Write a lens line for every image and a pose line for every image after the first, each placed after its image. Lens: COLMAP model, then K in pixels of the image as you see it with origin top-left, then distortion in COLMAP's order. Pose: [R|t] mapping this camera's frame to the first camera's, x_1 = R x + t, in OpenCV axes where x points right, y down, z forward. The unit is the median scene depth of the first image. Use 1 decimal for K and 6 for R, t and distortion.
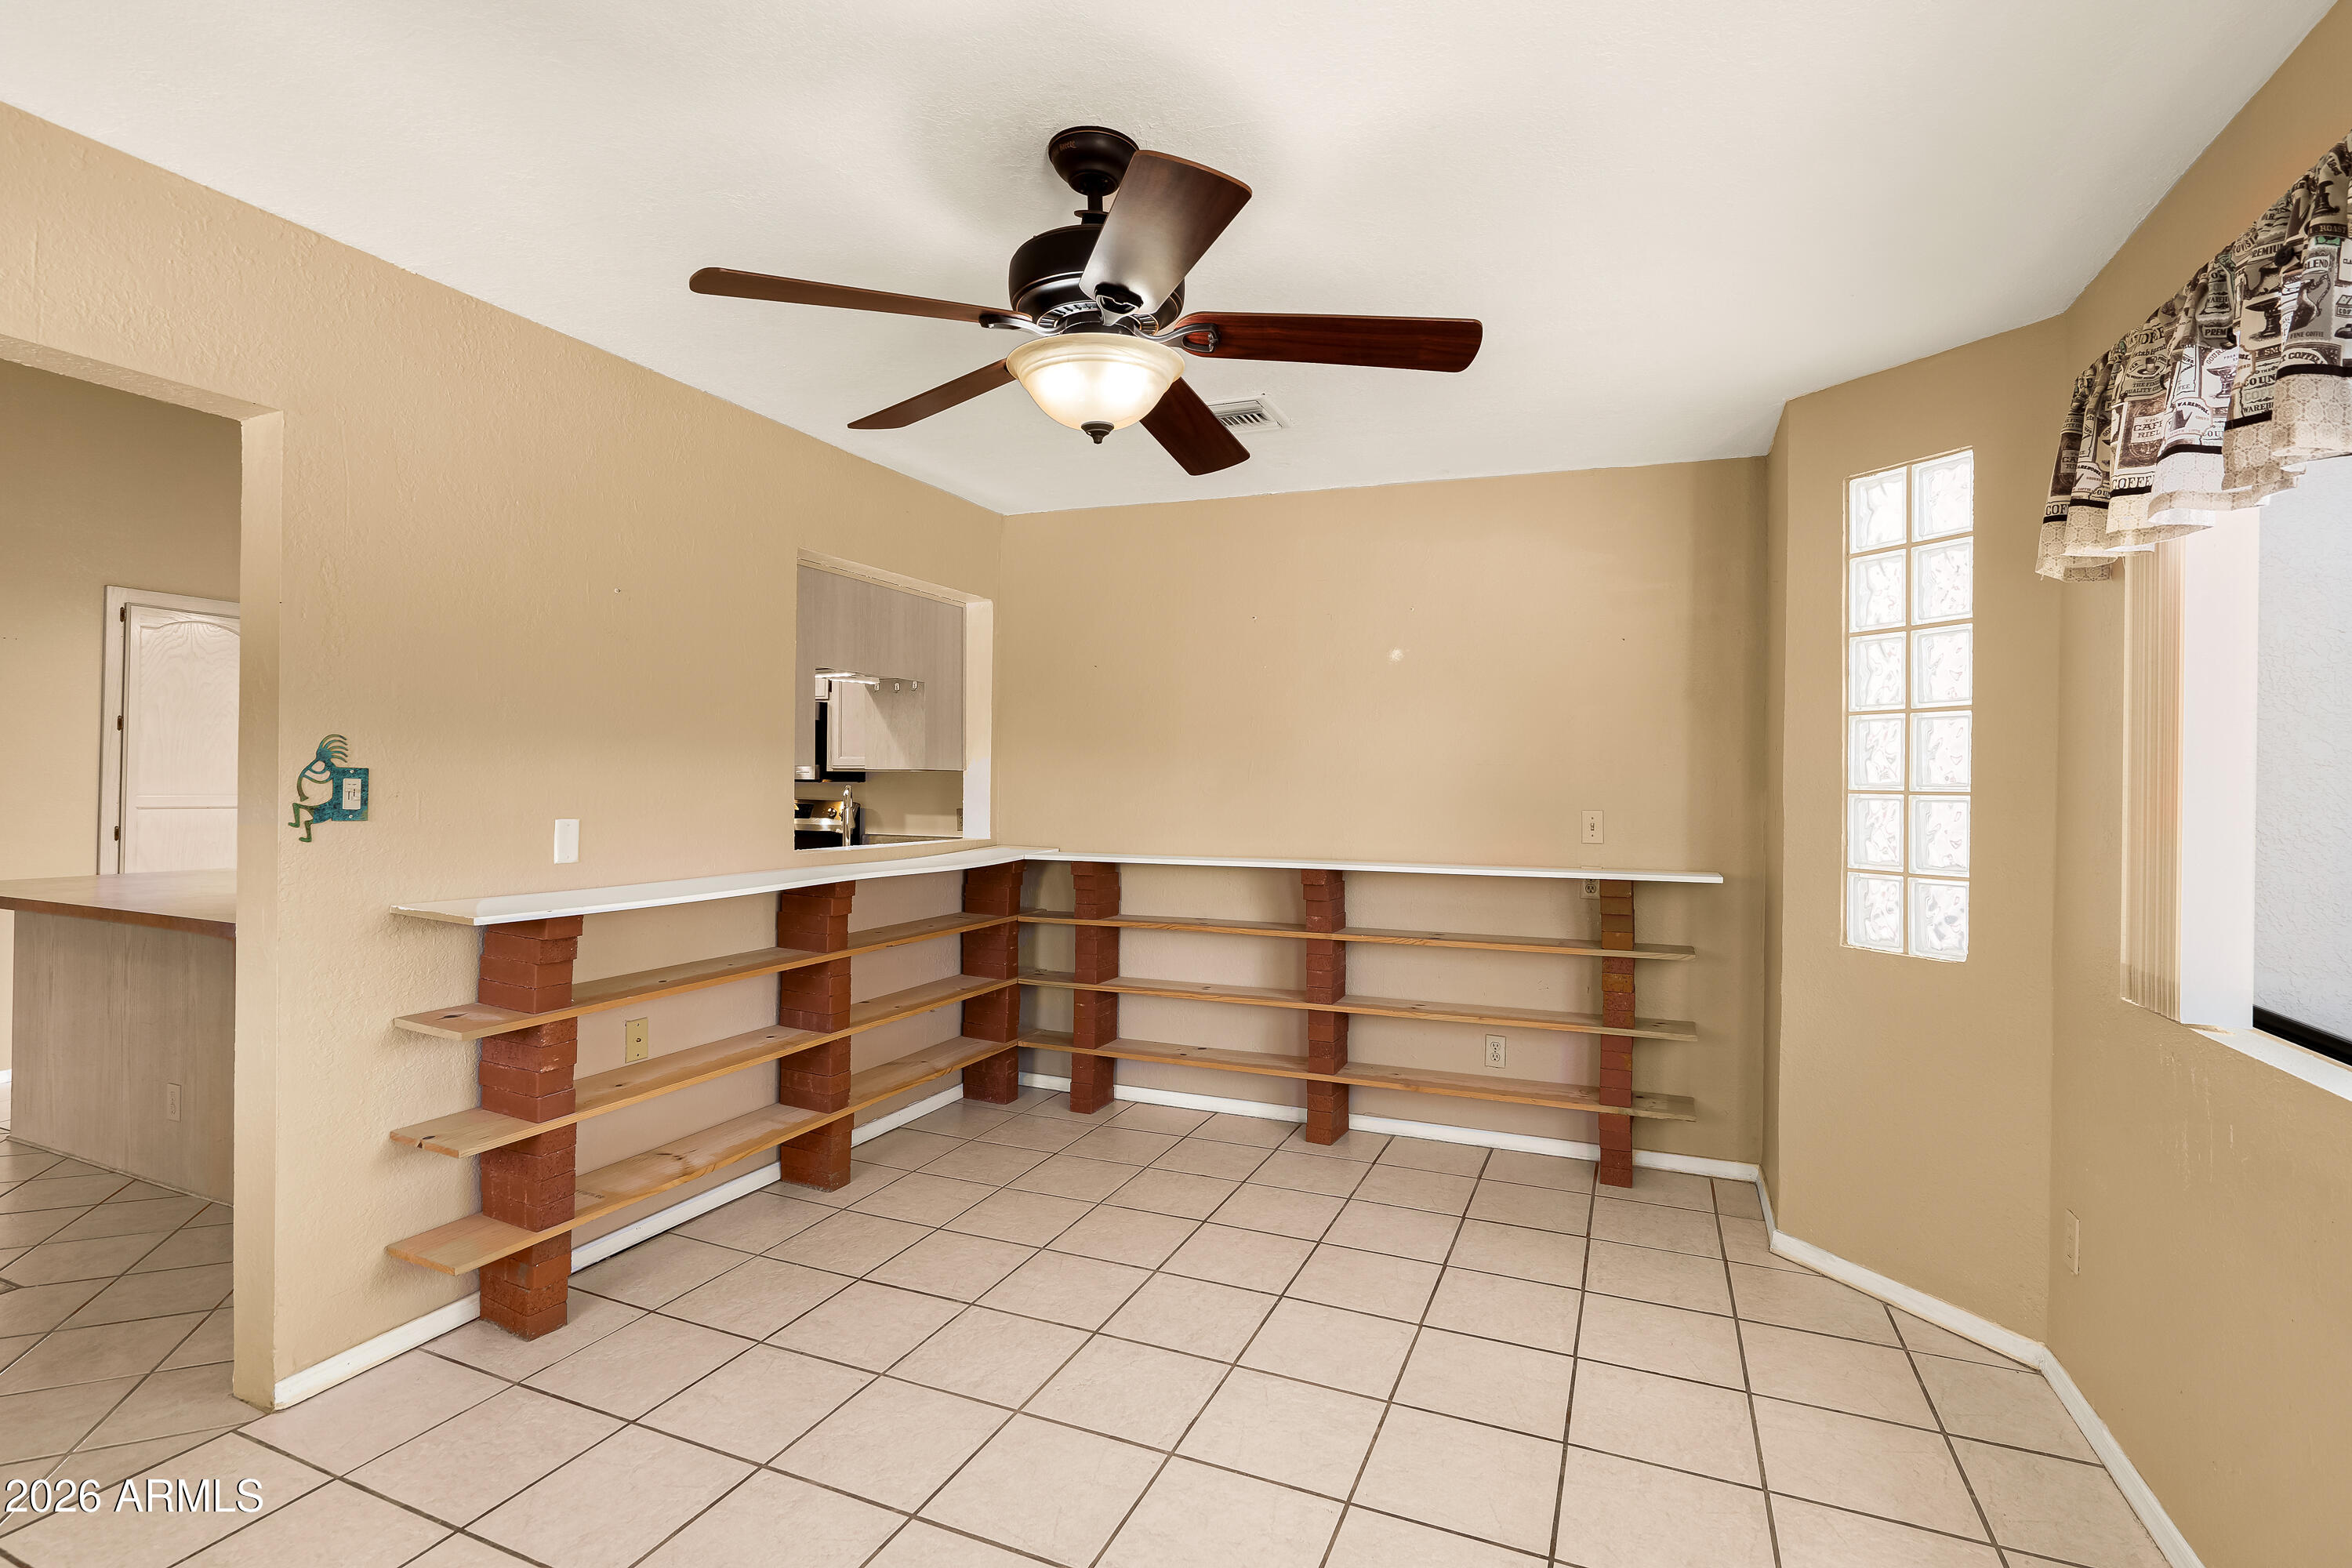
lens RADIAL K [[1080.9, 0, 1164.2], [0, 1080.9, 778.0], [0, 0, 1]] dist [0.000217, 0.000603]
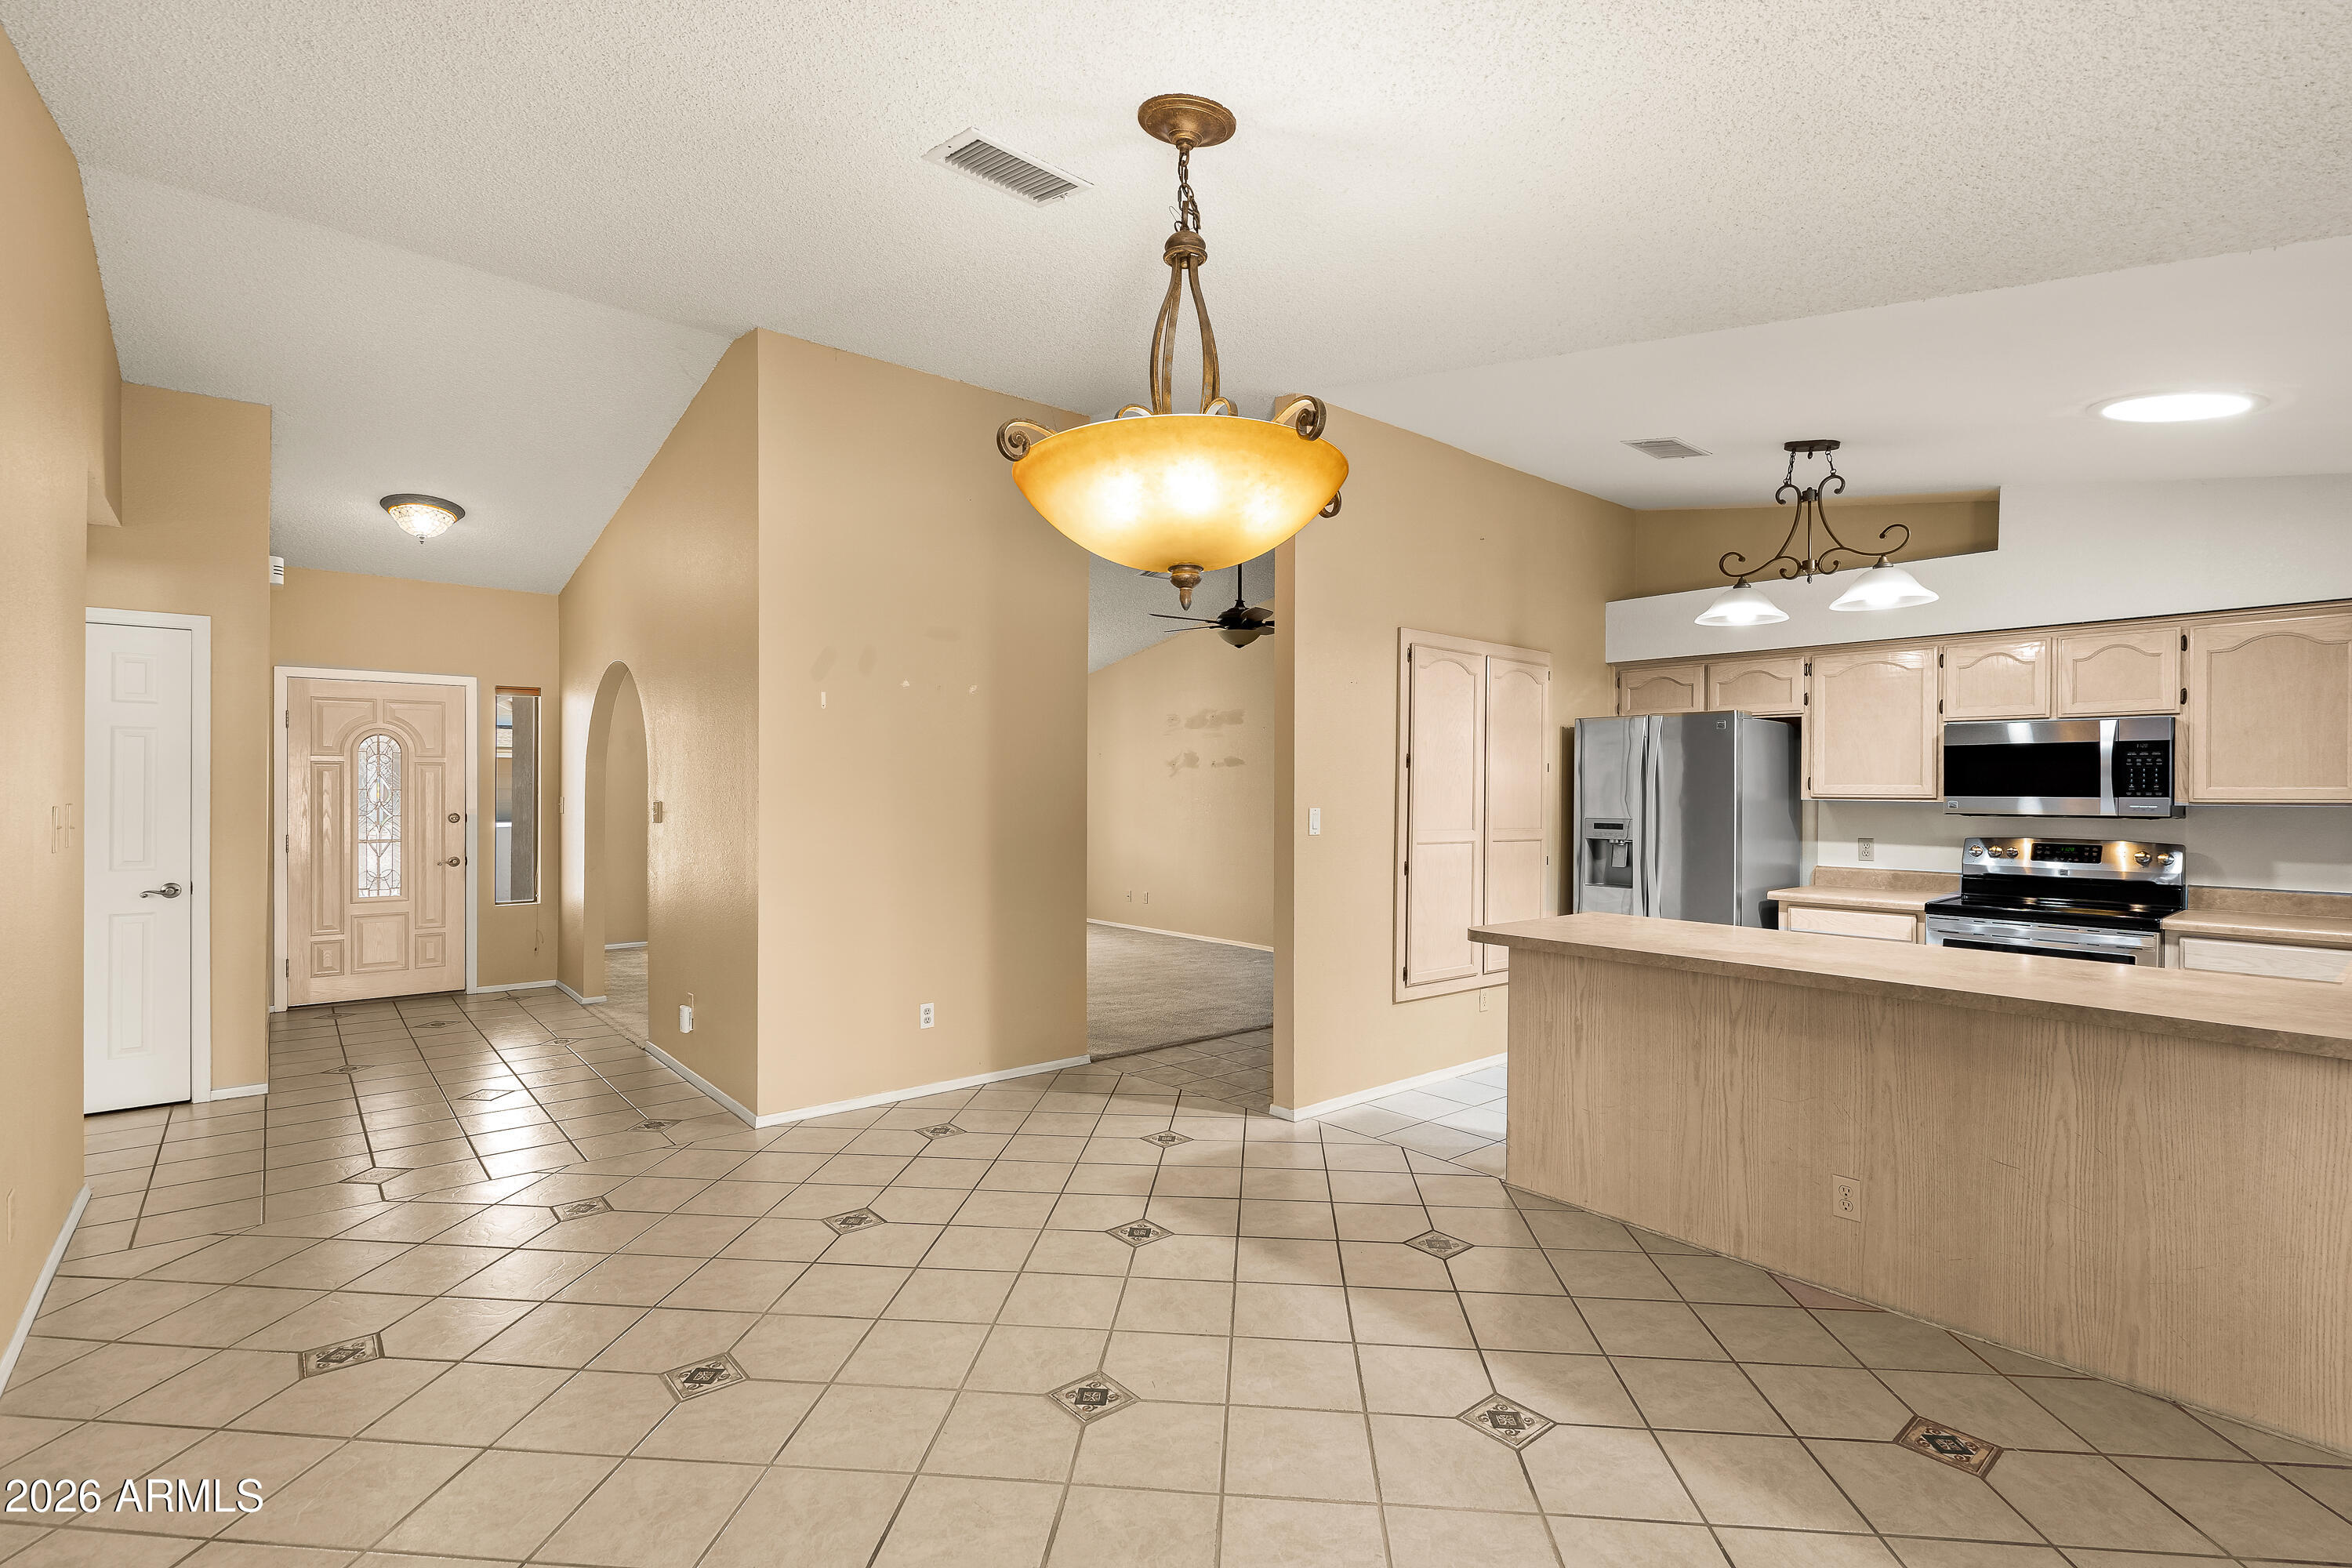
lens RADIAL K [[1080.9, 0, 1181.0], [0, 1080.9, 785.1], [0, 0, 1]] dist [0.000217, 0.000603]
pose [[0.898562, -0.007789, -0.438778, -1.016392], [0.004853, 0.999958, -0.007812, -0.029938], [0.438821, 0.004890, 0.898561, -0.022912]]
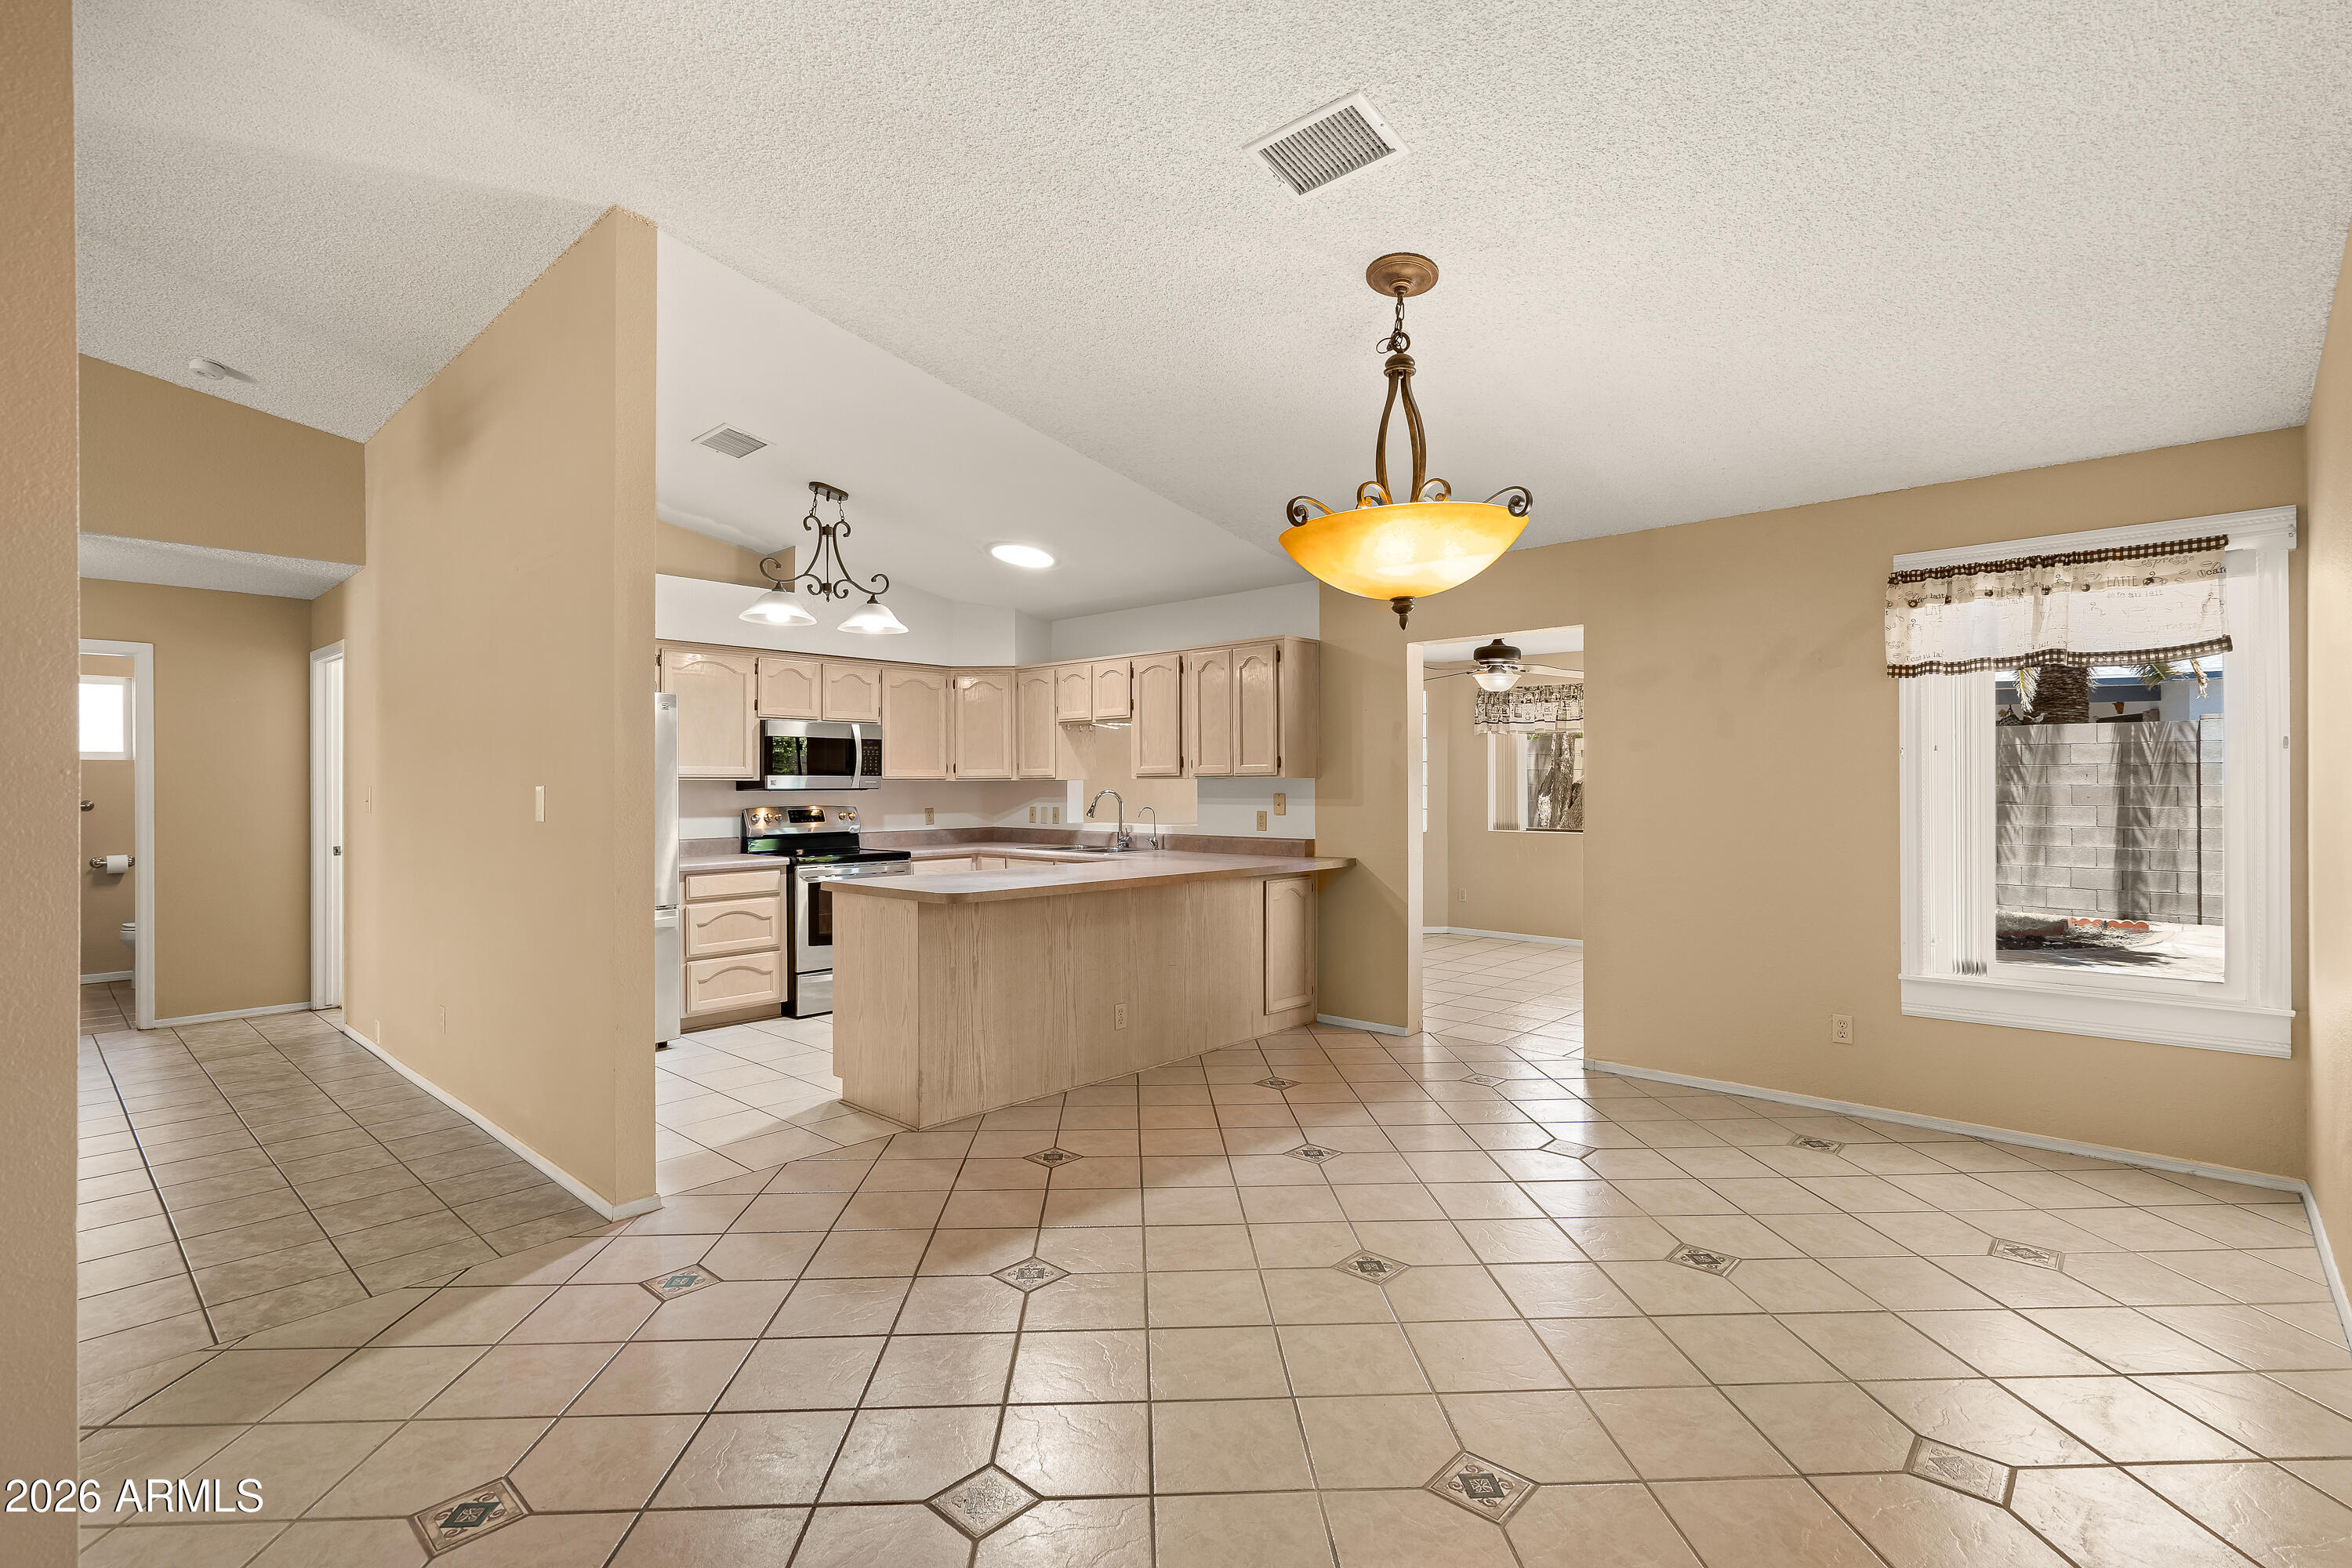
lens RADIAL K [[1080.9, 0, 1168.6], [0, 1080.9, 780.4], [0, 0, 1]] dist [0.000217, 0.000603]
pose [[0.329603, -0.007038, 0.944093, -2.254664], [0.004271, 0.999973, 0.005964, -0.021315], [-0.944110, 0.002067, 0.329624, 0.467313]]
